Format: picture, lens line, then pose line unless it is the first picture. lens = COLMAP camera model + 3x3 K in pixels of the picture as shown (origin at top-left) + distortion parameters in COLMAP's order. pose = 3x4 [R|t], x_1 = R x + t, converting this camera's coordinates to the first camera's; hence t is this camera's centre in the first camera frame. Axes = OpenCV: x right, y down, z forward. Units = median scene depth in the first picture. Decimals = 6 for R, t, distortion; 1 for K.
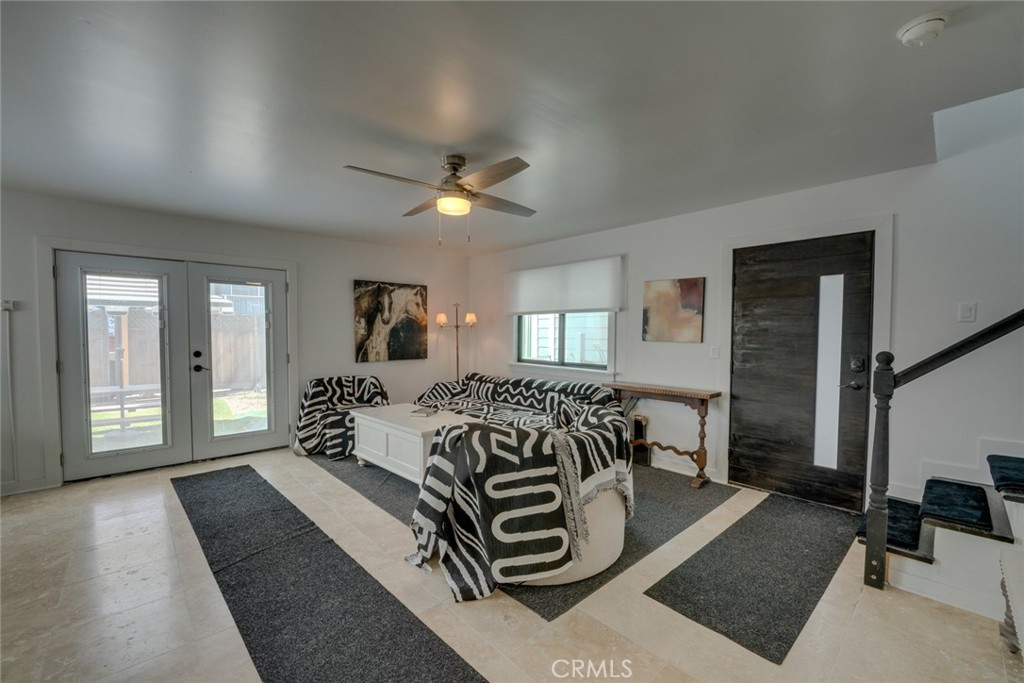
lens RADIAL K [[417.4, 0, 509.0], [0, 417.4, 339.2], [0, 0, 1]] dist [-0.005963, -0.002456]
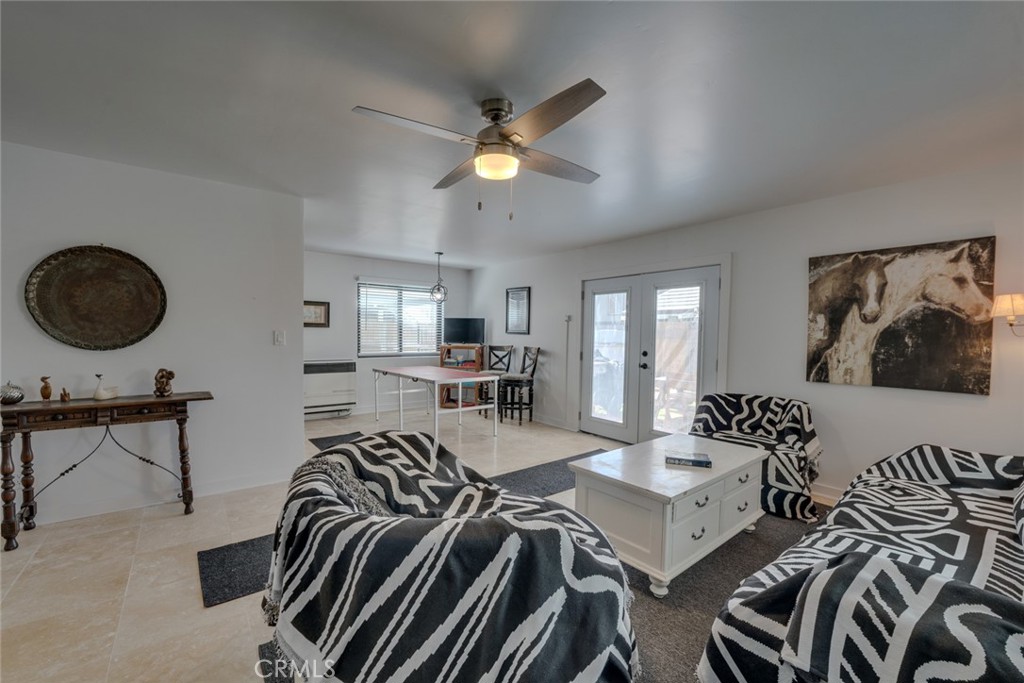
lens RADIAL K [[417.4, 0, 511.3], [0, 417.4, 344.8], [0, 0, 1]] dist [-0.005963, -0.002456]
pose [[-0.079527, 0.026277, -0.996486, 0.326827], [-0.026096, 0.999255, 0.028432, -0.008816], [0.996491, 0.028265, -0.078782, 0.561046]]
